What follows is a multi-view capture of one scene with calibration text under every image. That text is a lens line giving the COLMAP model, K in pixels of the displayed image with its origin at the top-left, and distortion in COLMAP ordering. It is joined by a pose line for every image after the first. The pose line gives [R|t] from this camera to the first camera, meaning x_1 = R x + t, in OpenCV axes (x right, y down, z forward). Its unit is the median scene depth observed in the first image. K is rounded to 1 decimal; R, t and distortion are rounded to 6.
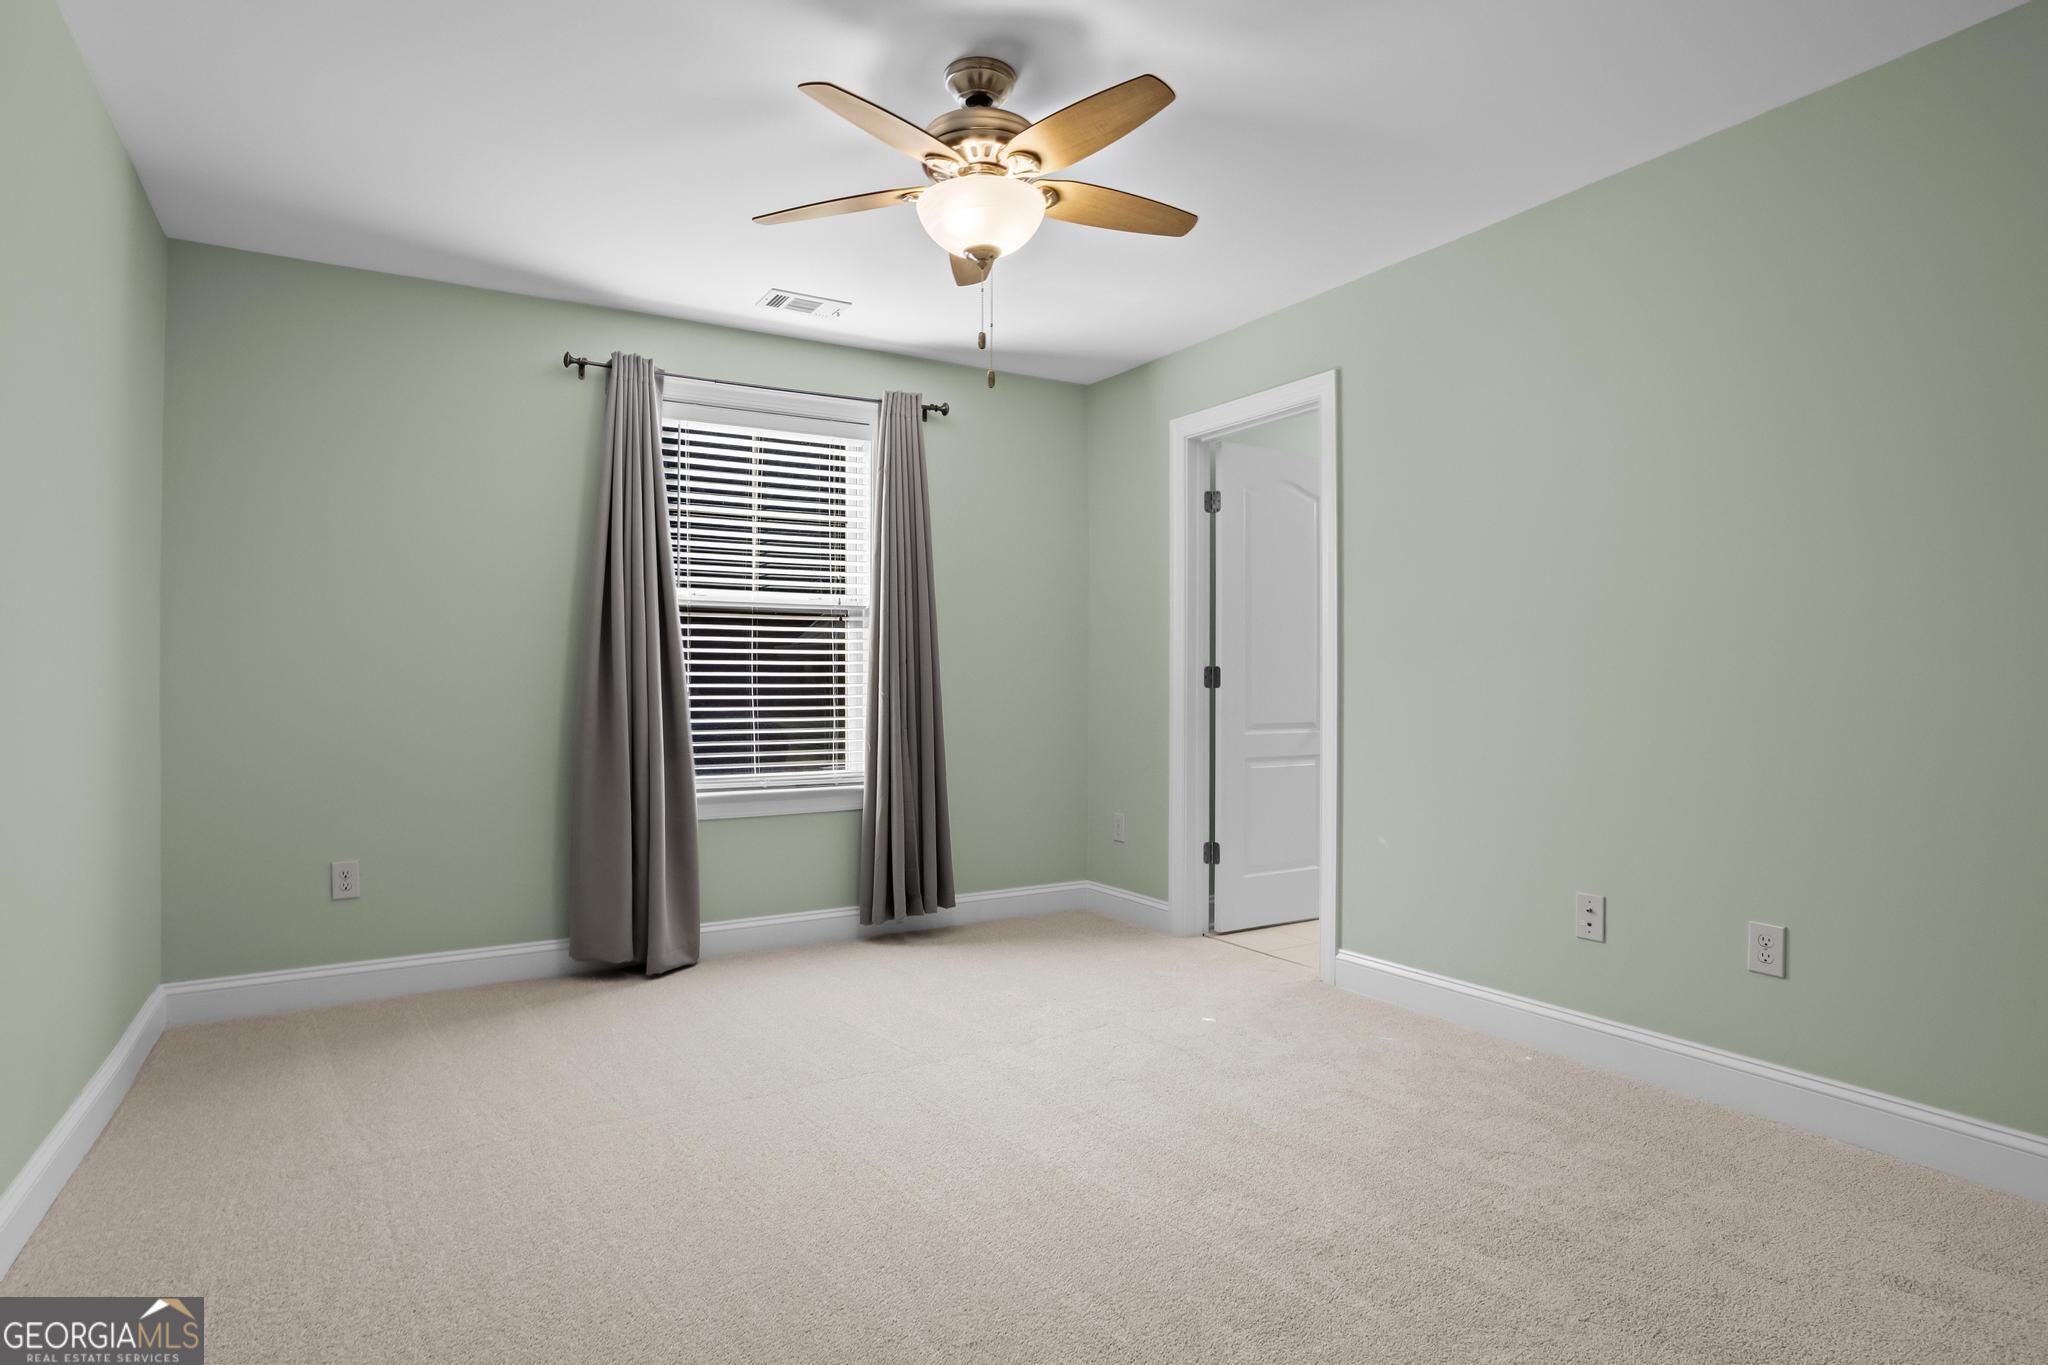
lens RADIAL K [[1064.7, 0, 1024.0], [0, 1064.7, 682.5], [0, 0, 1]] dist [-0.000328, 0.000013]
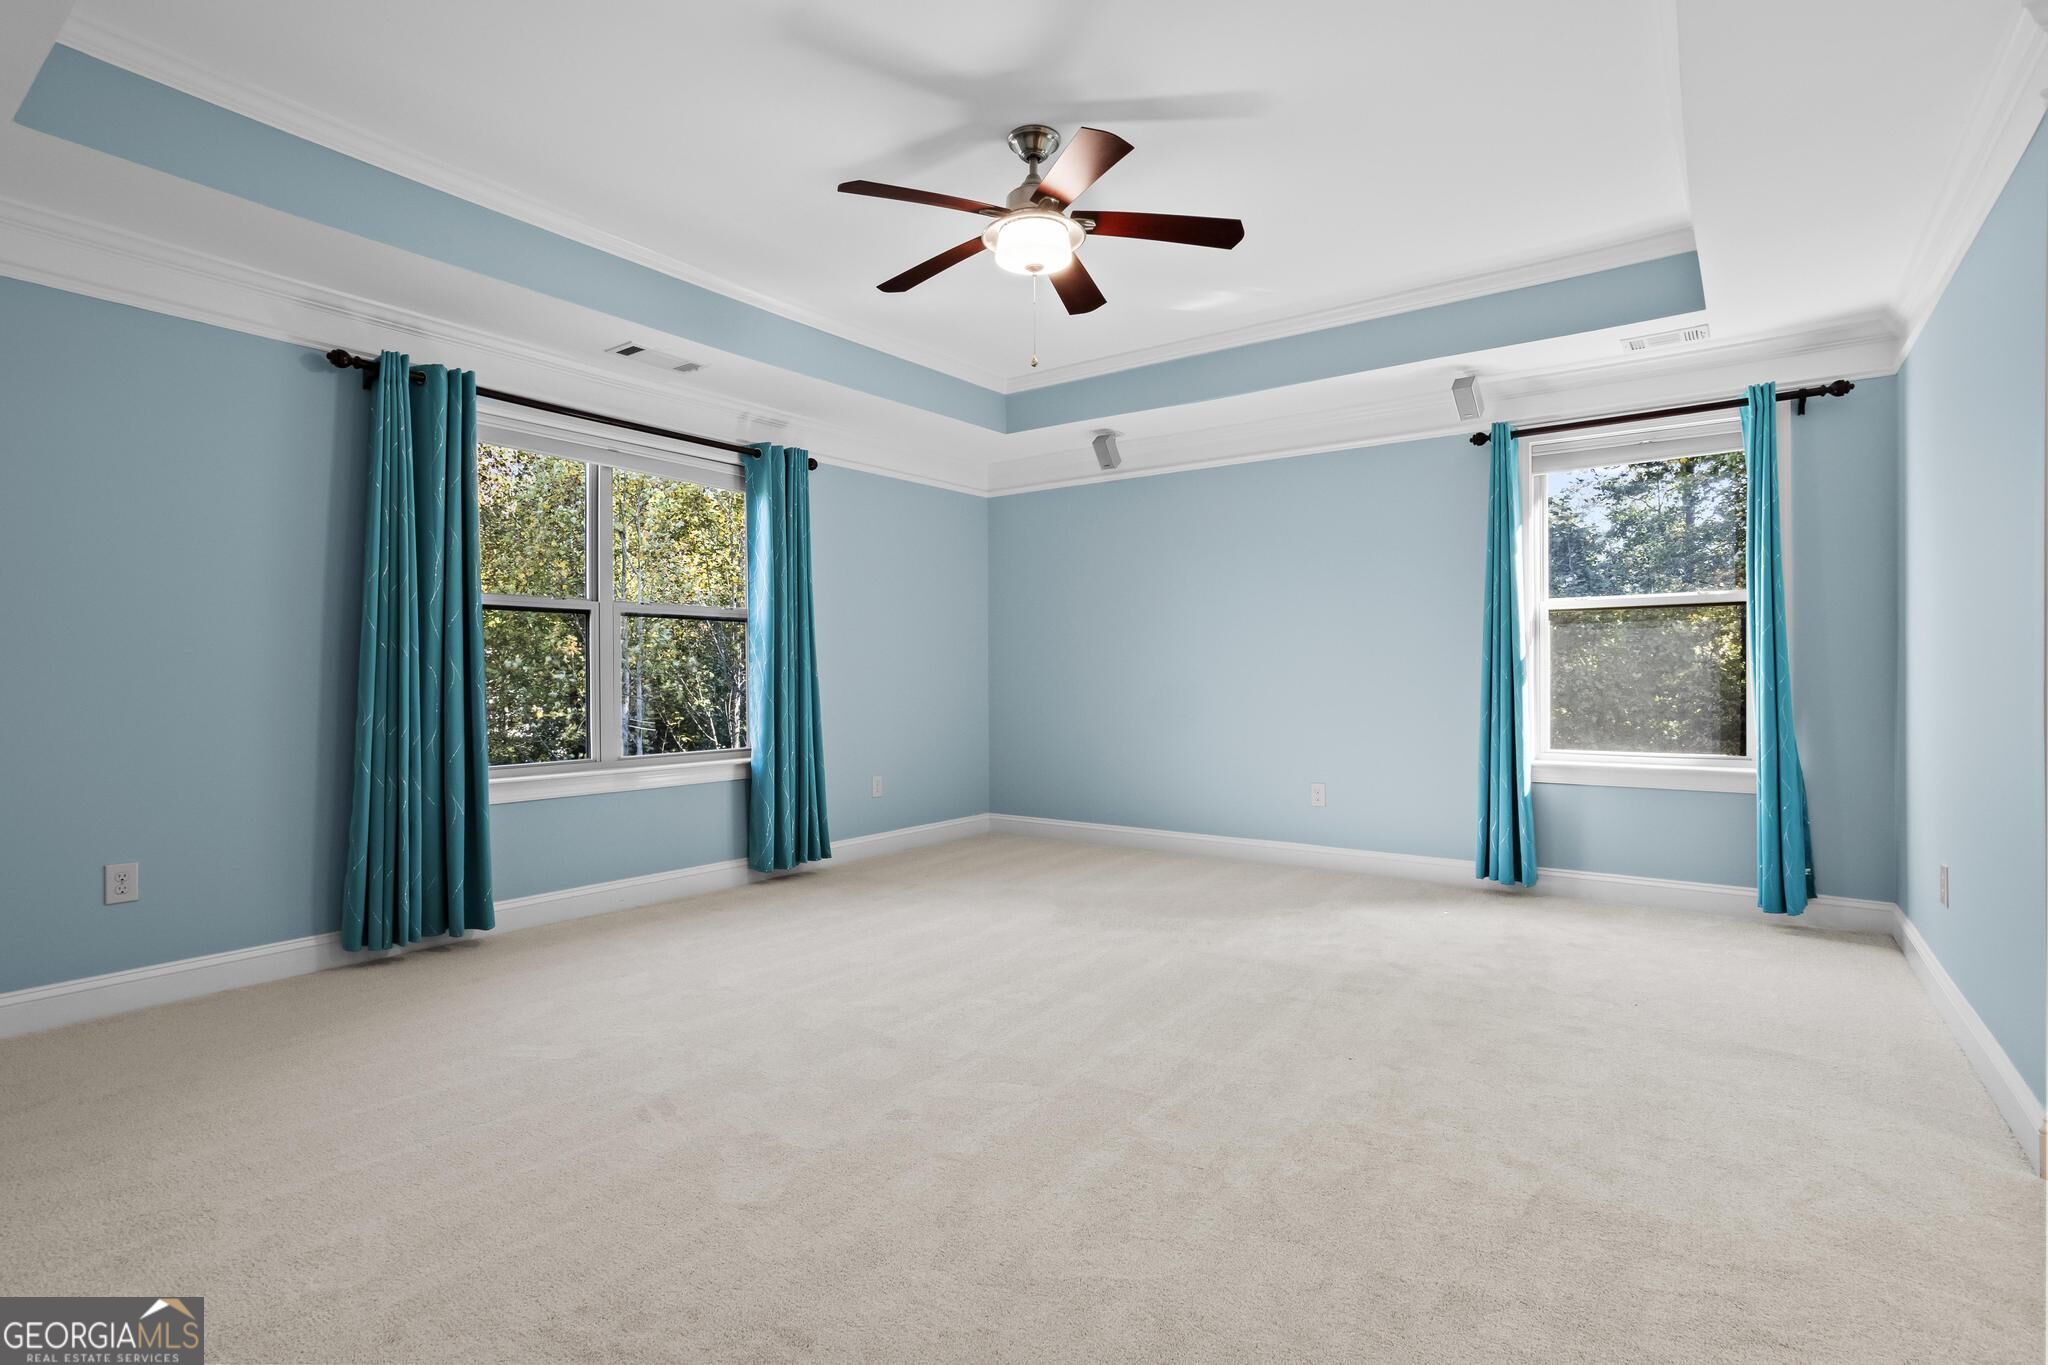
lens RADIAL K [[1005.4, 0, 1009.2], [0, 1005.4, 678.8], [0, 0, 1]] dist [-0.000553, -0.000109]
pose [[0.918814, 0.002904, 0.394680, -0.339280], [-0.003115, 0.999995, -0.000107, -0.000129], [-0.394678, -0.001132, 0.918819, -0.185105]]
